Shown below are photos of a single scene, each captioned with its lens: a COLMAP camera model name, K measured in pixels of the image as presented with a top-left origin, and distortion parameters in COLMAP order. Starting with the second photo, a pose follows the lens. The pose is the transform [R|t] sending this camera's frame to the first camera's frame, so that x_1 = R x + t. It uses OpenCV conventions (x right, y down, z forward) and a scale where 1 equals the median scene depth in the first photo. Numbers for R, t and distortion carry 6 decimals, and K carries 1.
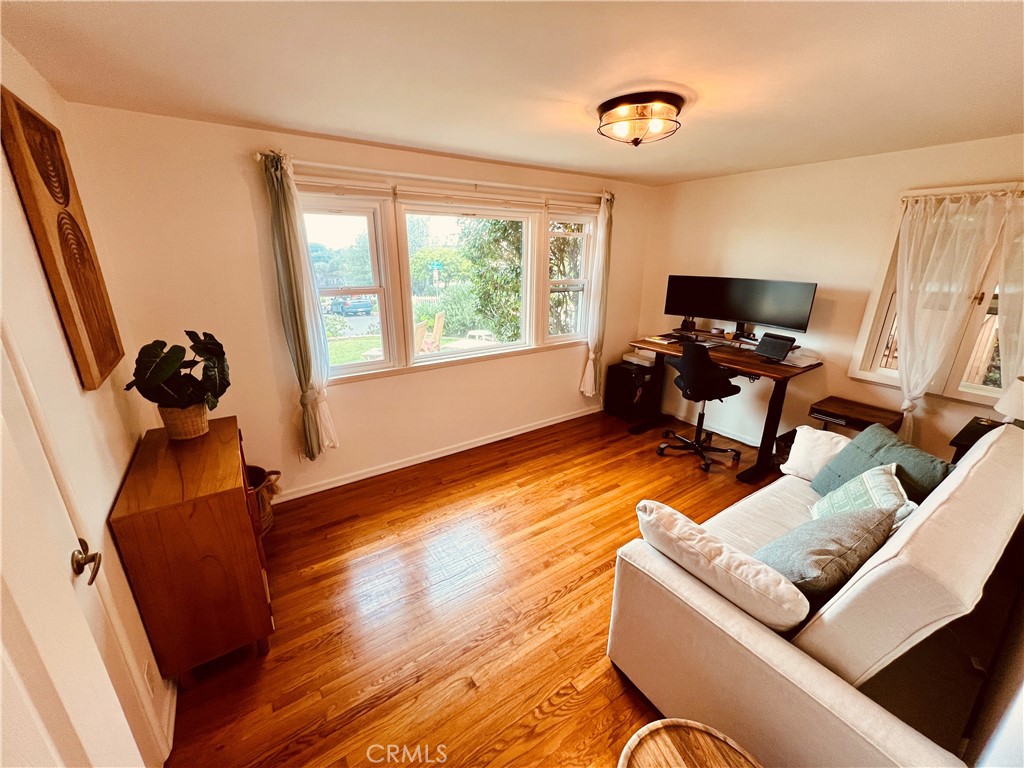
lens RADIAL K [[409.0, 0, 510.6], [0, 409.0, 383.1], [0, 0, 1]] dist [-0.002017, 0.000817]
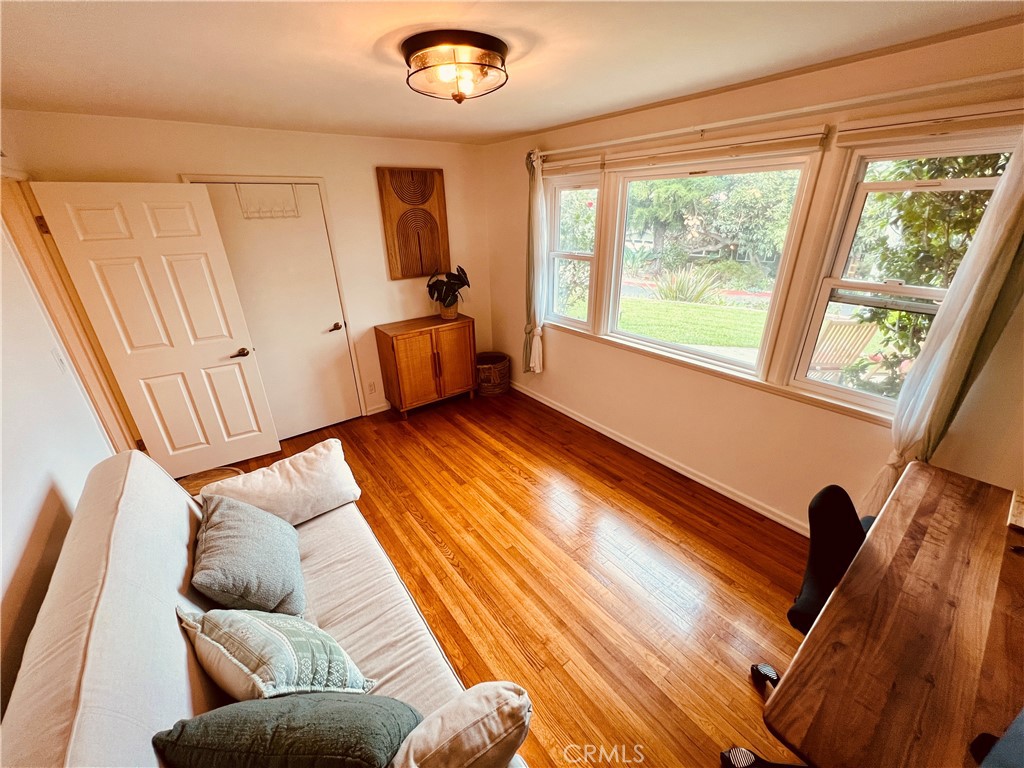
lens RADIAL K [[409.0, 0, 513.8], [0, 409.0, 386.0], [0, 0, 1]] dist [-0.002017, 0.000817]
pose [[0.059017, 0.390051, -0.918900, 0.758505], [-0.289566, 0.887616, 0.358175, -0.242609], [0.955337, 0.244944, 0.165330, 0.668972]]
